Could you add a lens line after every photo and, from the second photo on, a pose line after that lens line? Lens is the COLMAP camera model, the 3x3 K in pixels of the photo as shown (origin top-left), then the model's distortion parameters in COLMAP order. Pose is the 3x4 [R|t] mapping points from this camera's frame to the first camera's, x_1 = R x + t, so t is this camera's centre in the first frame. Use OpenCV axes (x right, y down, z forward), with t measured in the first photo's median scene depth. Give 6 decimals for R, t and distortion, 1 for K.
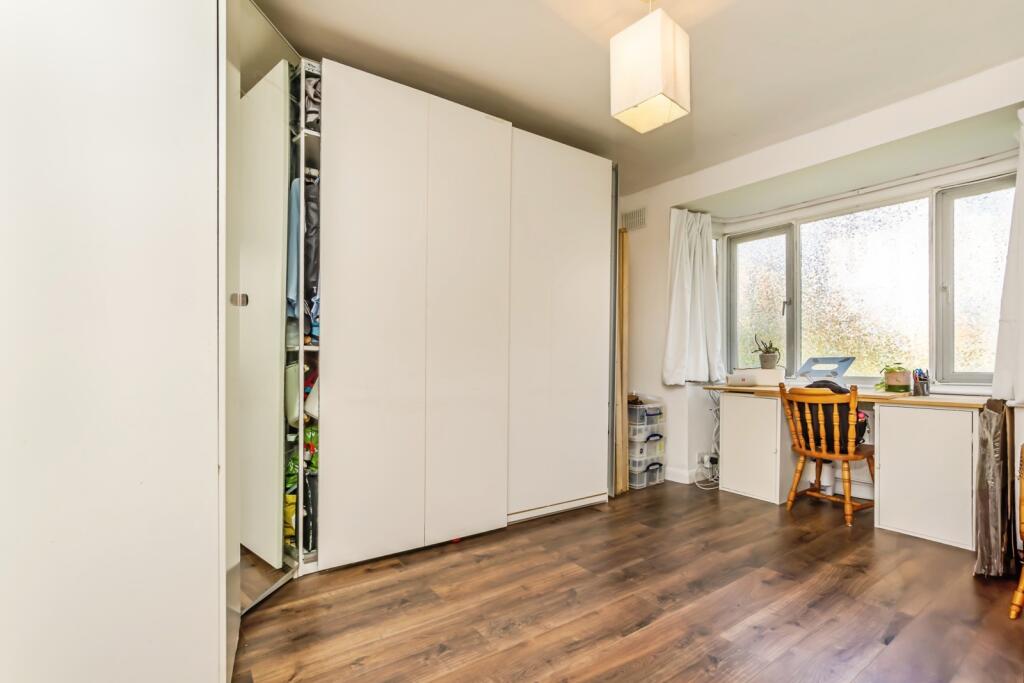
lens RADIAL K [[466.7, 0, 517.5], [0, 466.7, 357.3], [0, 0, 1]] dist [-0.000605, 0.000298]
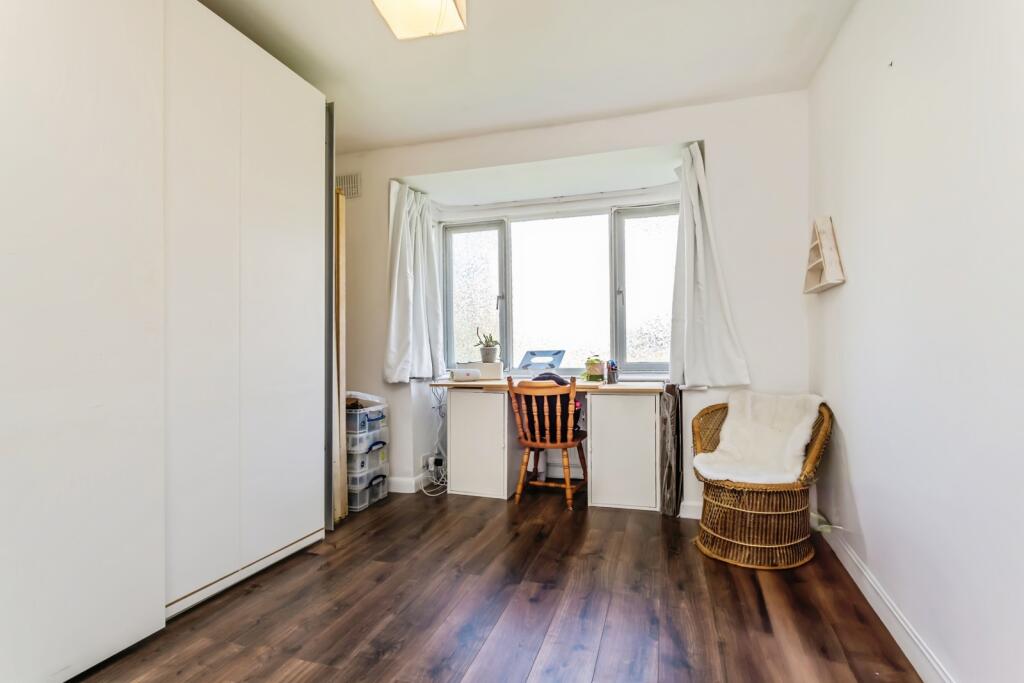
lens RADIAL K [[466.7, 0, 517.5], [0, 466.7, 357.3], [0, 0, 1]] dist [-0.000605, 0.000298]
pose [[0.792472, -0.012066, 0.609789, -0.022691], [0.004019, 0.999886, 0.014563, -0.000137], [-0.609895, -0.009090, 0.792430, 0.207203]]
